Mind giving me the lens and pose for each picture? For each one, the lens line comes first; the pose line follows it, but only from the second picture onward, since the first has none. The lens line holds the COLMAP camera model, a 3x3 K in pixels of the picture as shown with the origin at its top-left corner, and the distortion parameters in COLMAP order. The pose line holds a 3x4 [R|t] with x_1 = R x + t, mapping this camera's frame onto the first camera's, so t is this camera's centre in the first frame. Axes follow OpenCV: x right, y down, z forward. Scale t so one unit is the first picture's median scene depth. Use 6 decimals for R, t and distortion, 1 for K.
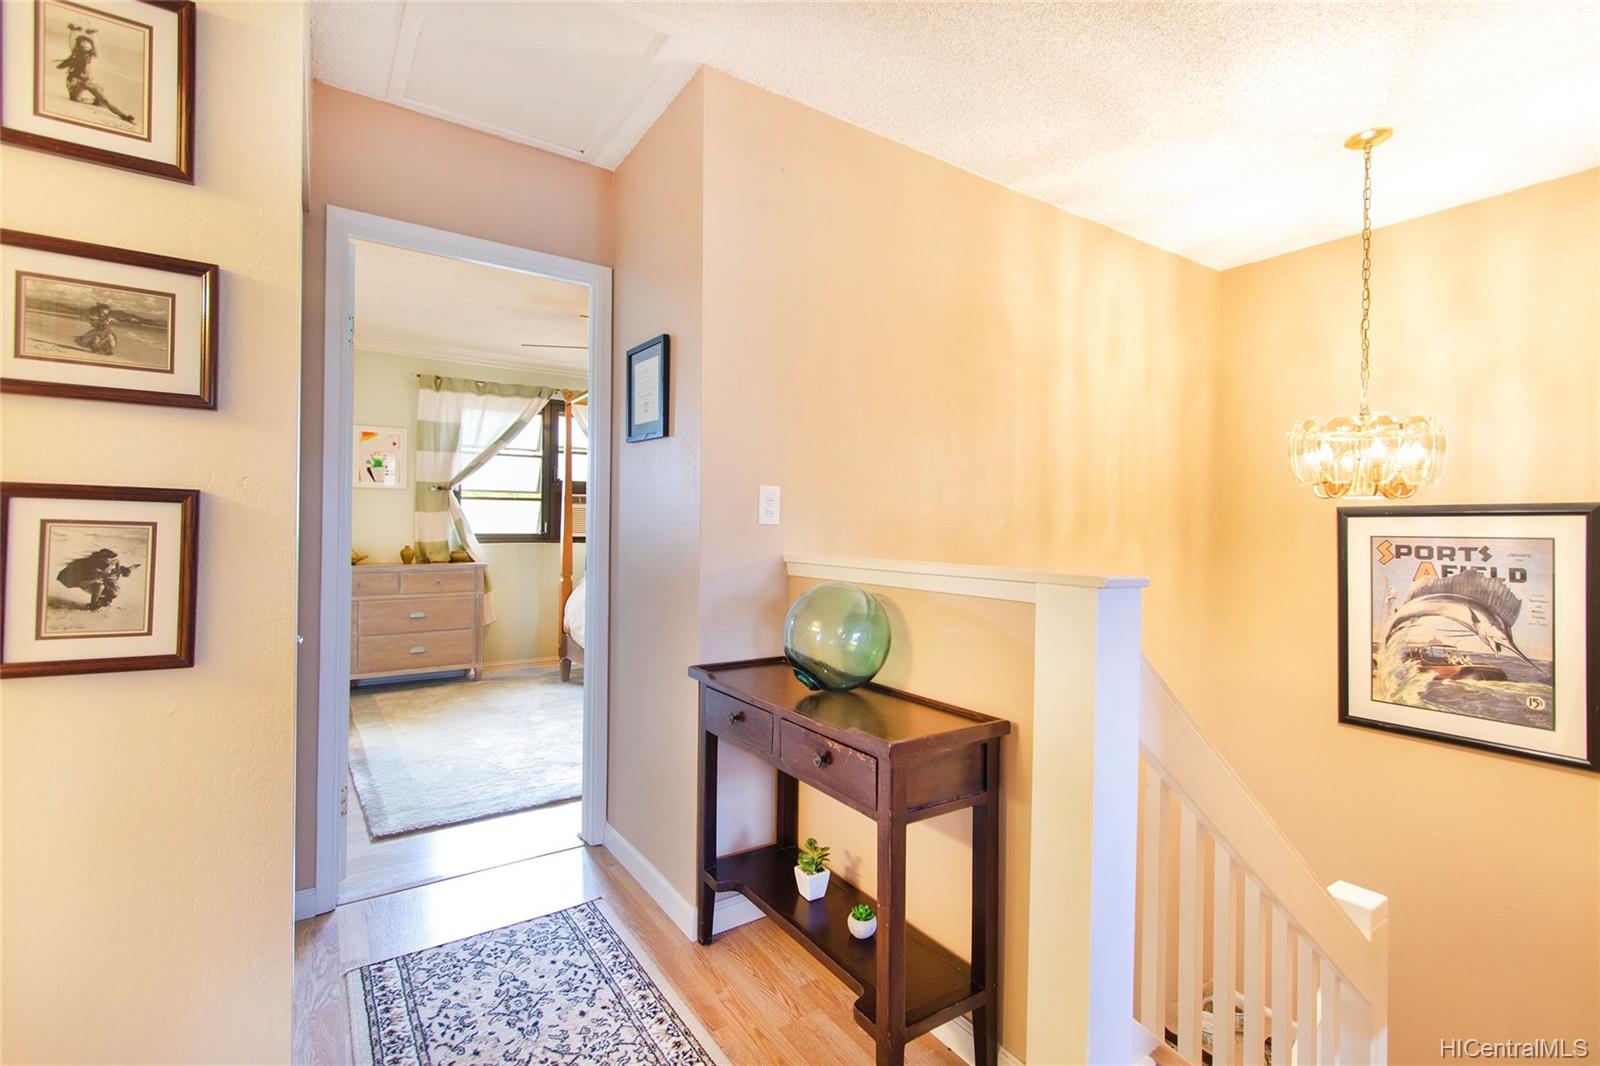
lens RADIAL K [[723.8, 0, 792.3], [0, 723.8, 529.0], [0, 0, 1]] dist [0.010224, -0.003908]
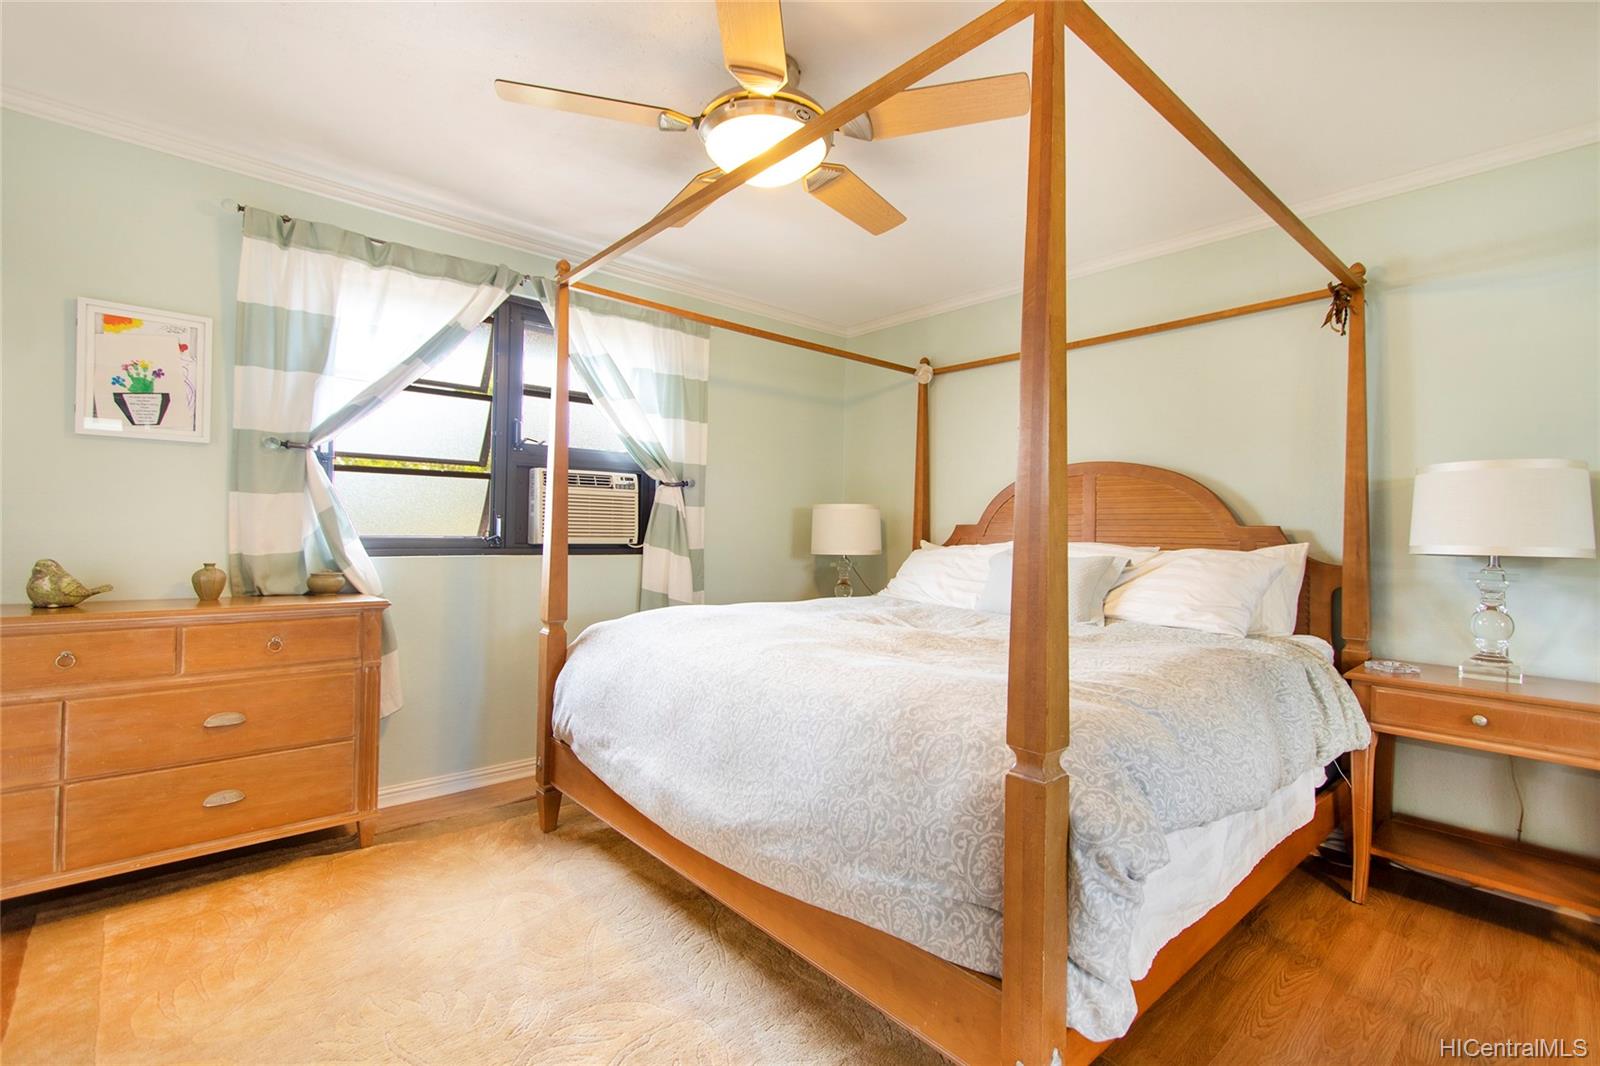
lens RADIAL K [[723.8, 0, 792.3], [0, 723.8, 521.8], [0, 0, 1]] dist [0.010224, -0.003908]
pose [[0.990867, 0.008661, 0.134561, -0.212395], [-0.007193, 0.999909, -0.011389, -0.000880], [-0.134647, 0.010318, 0.990840, 0.467068]]
